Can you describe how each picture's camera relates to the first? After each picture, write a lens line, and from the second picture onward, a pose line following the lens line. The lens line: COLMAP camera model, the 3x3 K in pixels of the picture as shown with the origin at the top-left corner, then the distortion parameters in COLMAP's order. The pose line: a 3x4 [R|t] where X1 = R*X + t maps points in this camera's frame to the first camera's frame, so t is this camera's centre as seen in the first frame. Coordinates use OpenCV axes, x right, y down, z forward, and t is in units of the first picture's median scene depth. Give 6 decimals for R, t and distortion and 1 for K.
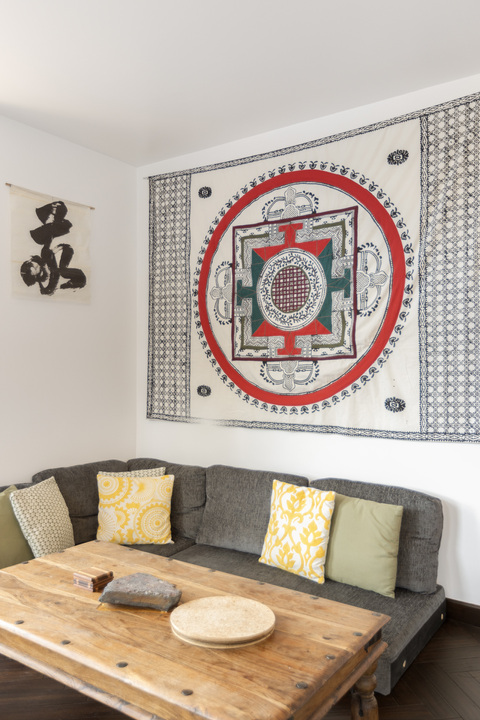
lens RADIAL K [[581.8, 0, 232.5], [0, 581.8, 365.0], [0, 0, 1]] dist [0.007983, -0.003756]
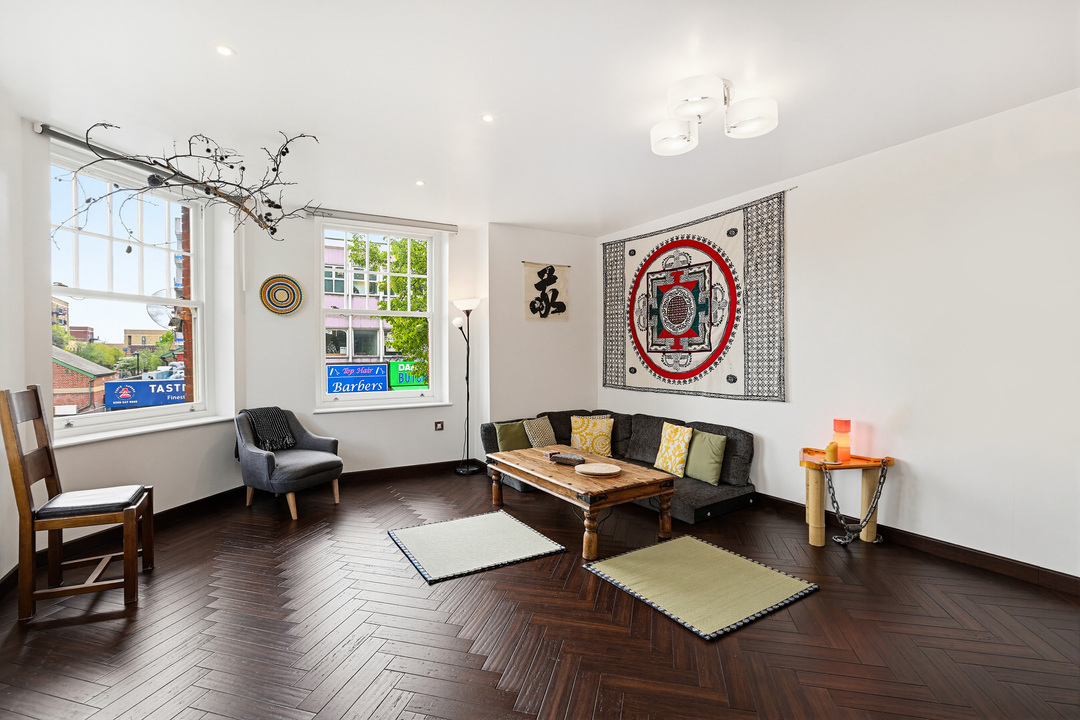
lens RADIAL K [[498.5, 0, 547.0], [0, 498.5, 353.4], [0, 0, 1]] dist [-0.049057, 0.000114]
pose [[0.929651, -0.006266, -0.368389, 0.282142], [0.009709, 0.999925, 0.007493, -0.019895], [0.368314, -0.010543, 0.929642, -0.483168]]
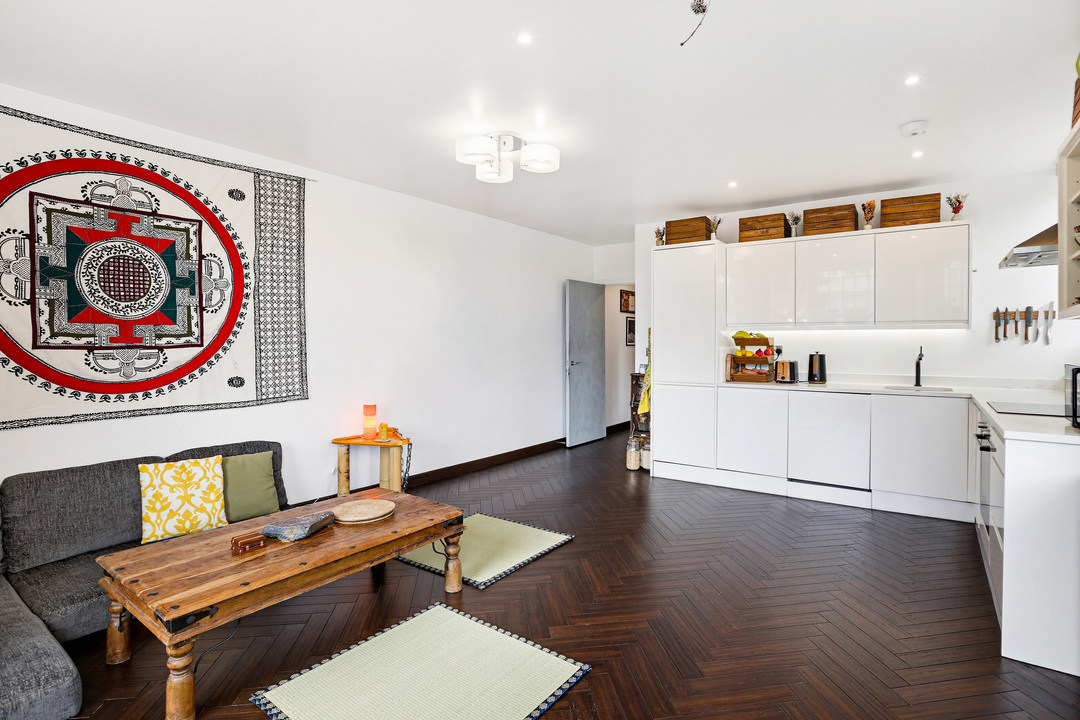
lens RADIAL K [[531.0, 0, 543.6], [0, 531.0, 346.0], [0, 0, 1]] dist [-0.000498, 0.000004]
pose [[0.017870, -0.007393, 0.999813, -0.828872], [-0.004808, 0.999960, 0.007480, -0.023217], [-0.999829, -0.004941, 0.017834, 0.255437]]
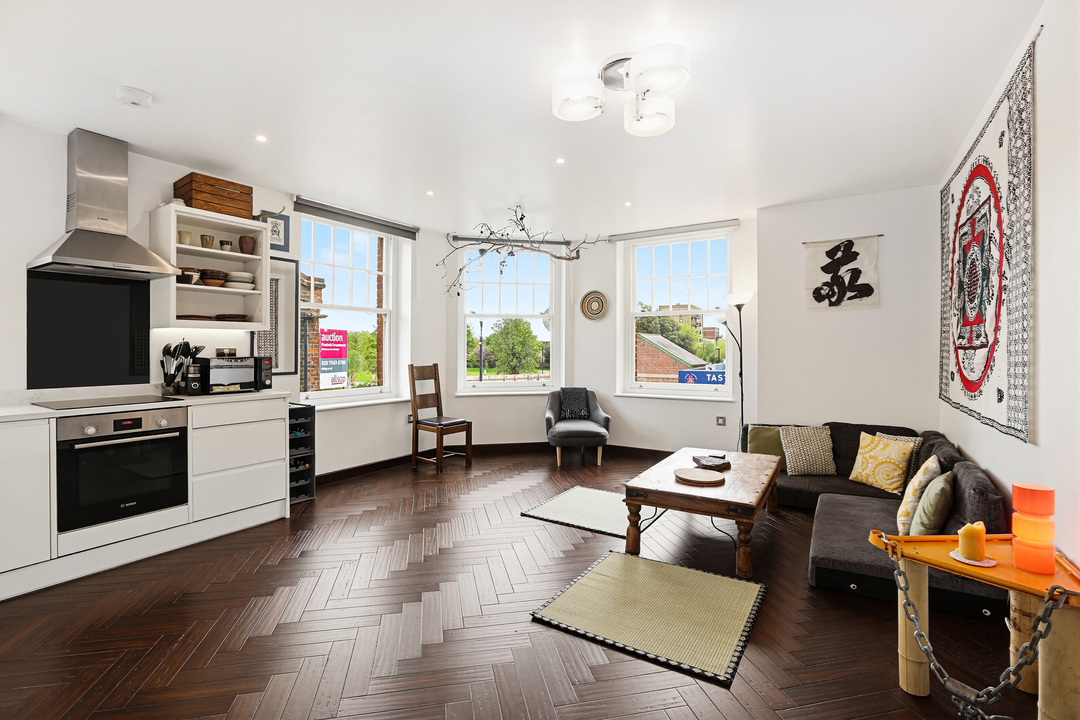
lens RADIAL K [[498.5, 0, 547.0], [0, 498.5, 353.4], [0, 0, 1]] dist [-0.049057, 0.000114]
pose [[0.074322, 0.004355, -0.997225, 0.918582], [0.006893, 0.999964, 0.004881, -0.010241], [0.997211, -0.007236, 0.074289, 0.170798]]
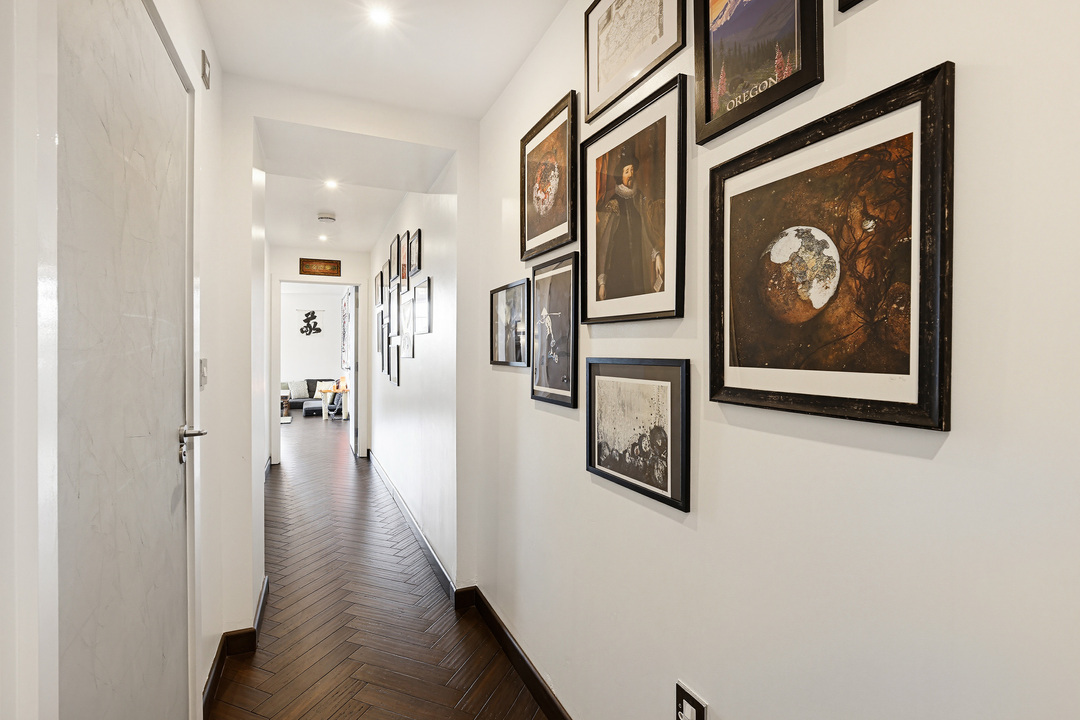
lens RADIAL K [[498.5, 0, 547.0], [0, 498.5, 353.4], [0, 0, 1]] dist [-0.049057, 0.000114]
pose [[0.876232, 0.002509, -0.481883, 2.861125], [0.001853, 0.999961, 0.008577, -0.022452], [0.481886, -0.008408, 0.876193, -1.225219]]
